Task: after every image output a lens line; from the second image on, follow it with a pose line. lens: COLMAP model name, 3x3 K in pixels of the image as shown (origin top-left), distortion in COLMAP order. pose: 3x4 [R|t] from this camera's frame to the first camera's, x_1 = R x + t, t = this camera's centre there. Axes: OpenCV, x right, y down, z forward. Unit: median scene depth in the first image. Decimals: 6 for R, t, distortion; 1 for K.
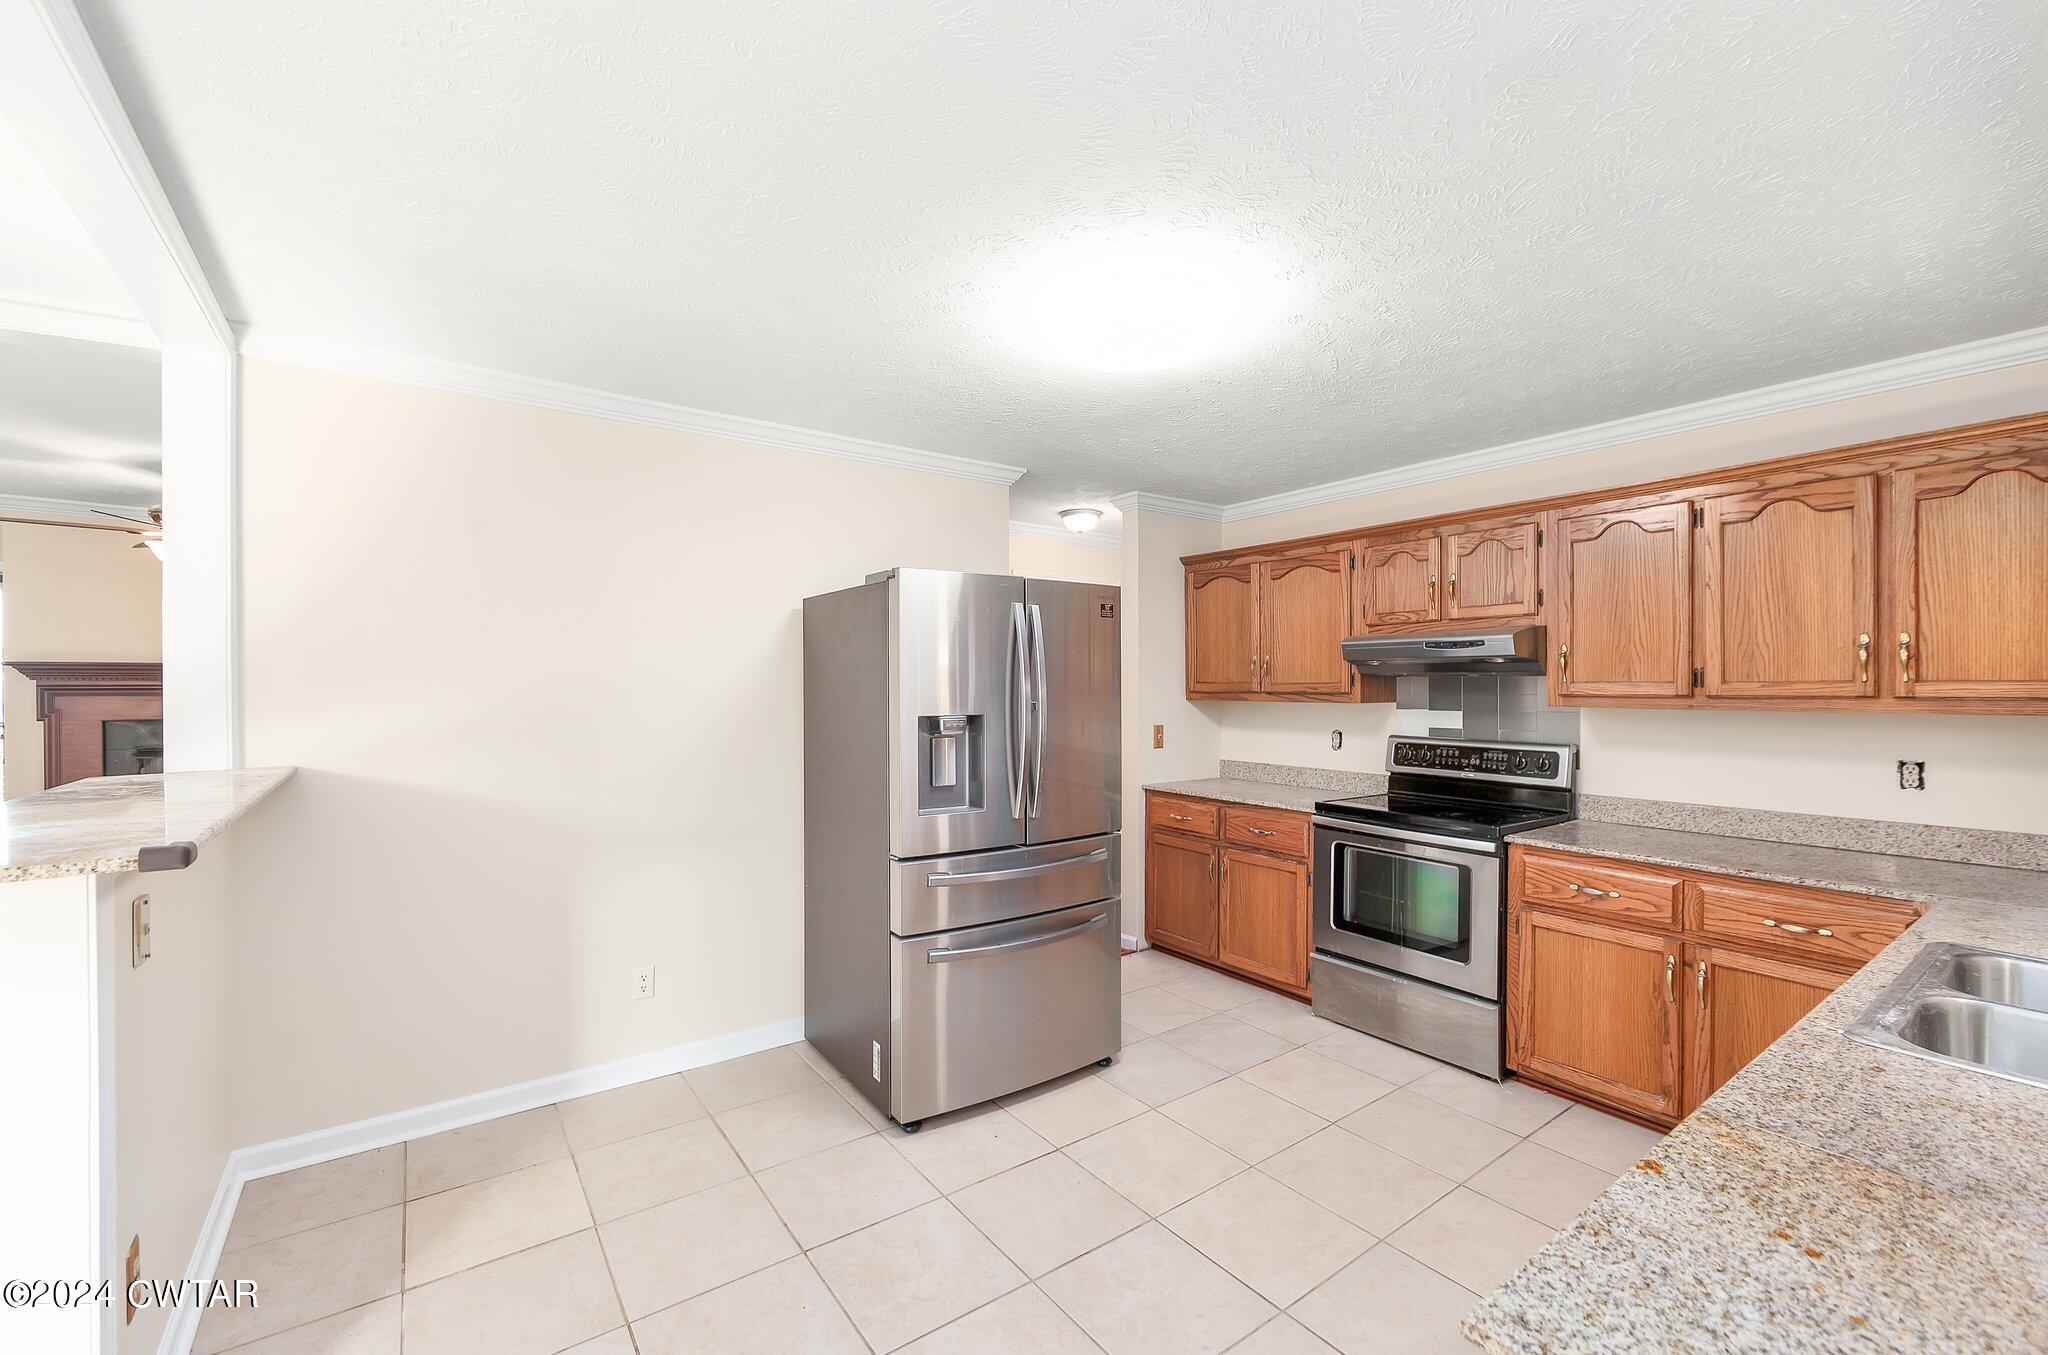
lens RADIAL K [[836.7, 0, 1020.4], [0, 836.7, 689.7], [0, 0, 1]] dist [-0.000862, -0.000038]
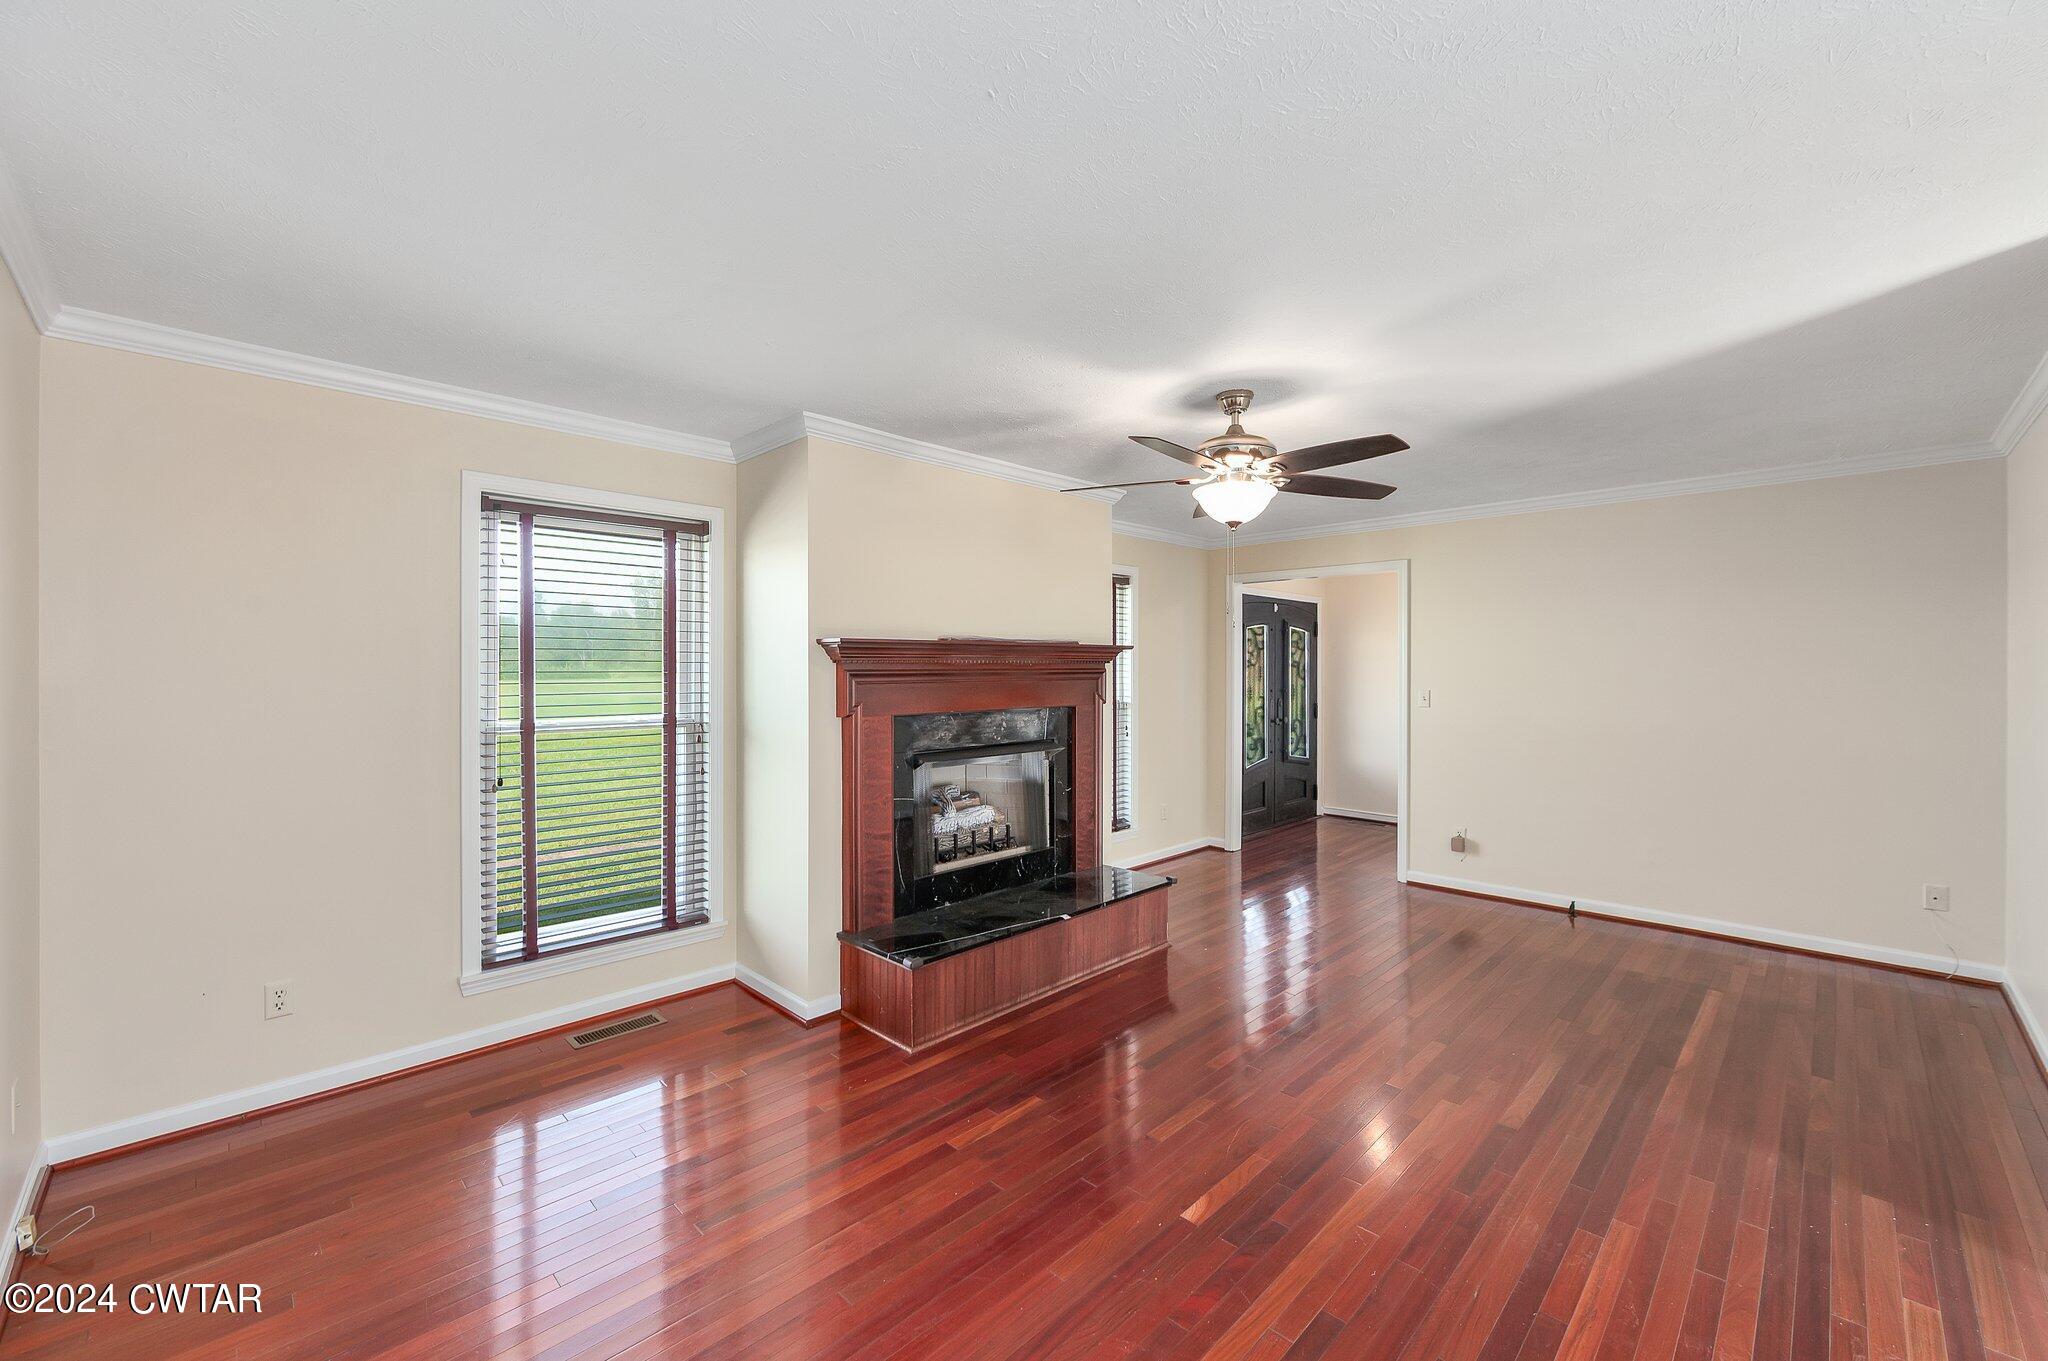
lens RADIAL K [[819.4, 0, 1023.3], [0, 819.4, 672.9], [0, 0, 1]] dist [0.000080, 0.000240]
pose [[0.986959, -0.002235, 0.160958, -1.642515], [0.002793, 0.999991, -0.003241, 0.001744], [-0.160949, 0.003648, 0.986956, 0.358406]]
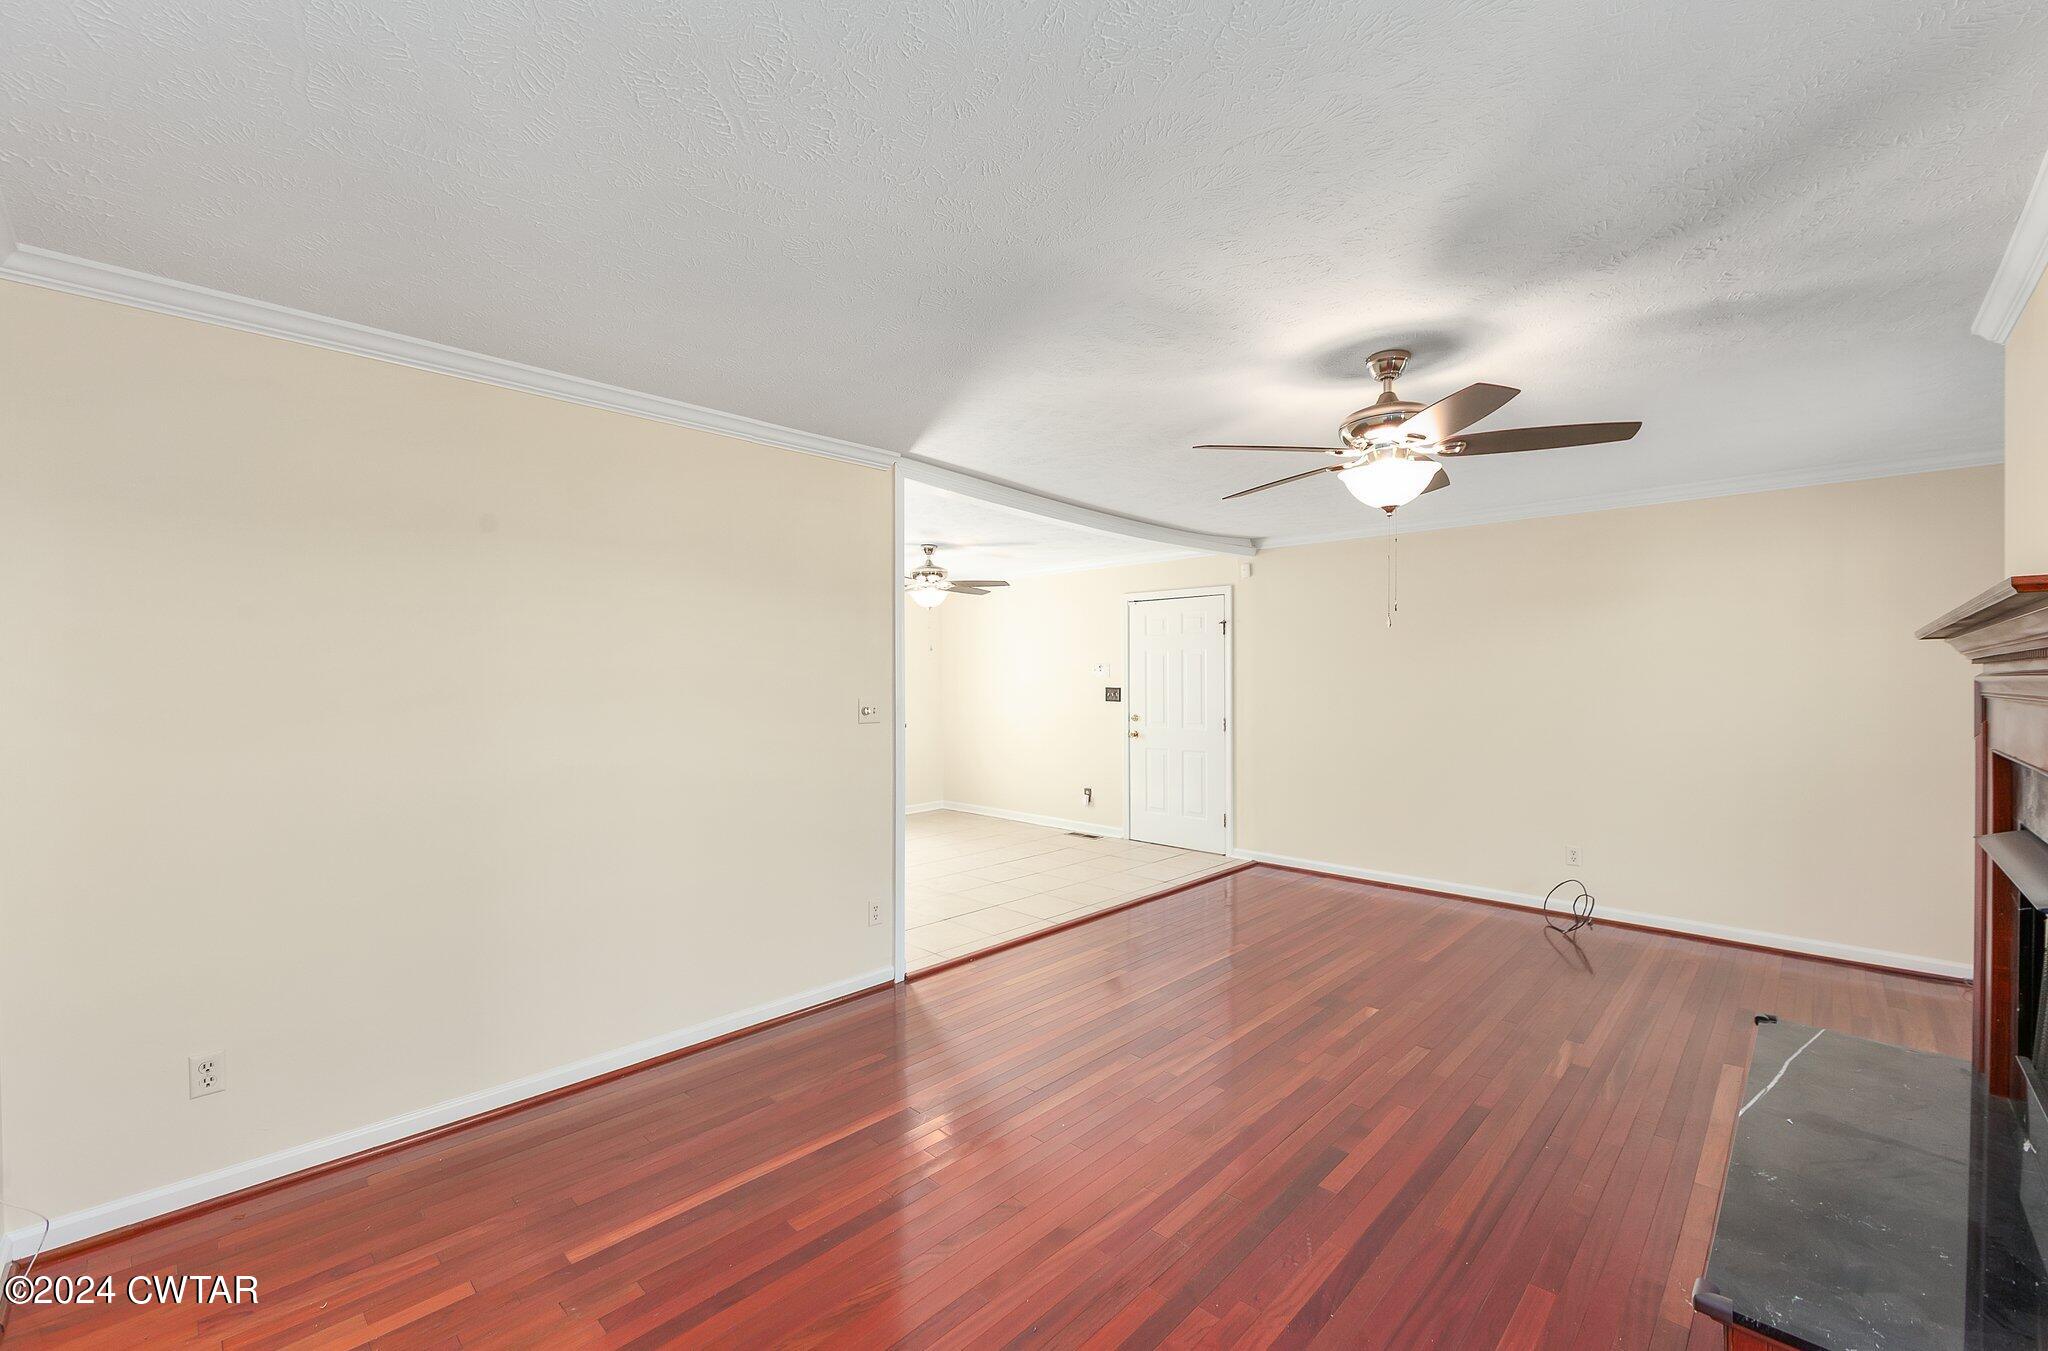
lens RADIAL K [[818.9, 0, 1027.0], [0, 818.9, 669.8], [0, 0, 1]] dist [0.000737, -0.000163]
pose [[-0.984719, -0.004590, -0.174092, -0.731085], [-0.003756, 0.999980, -0.005117, -0.002538], [0.174112, -0.004385, -0.984716, 2.028754]]
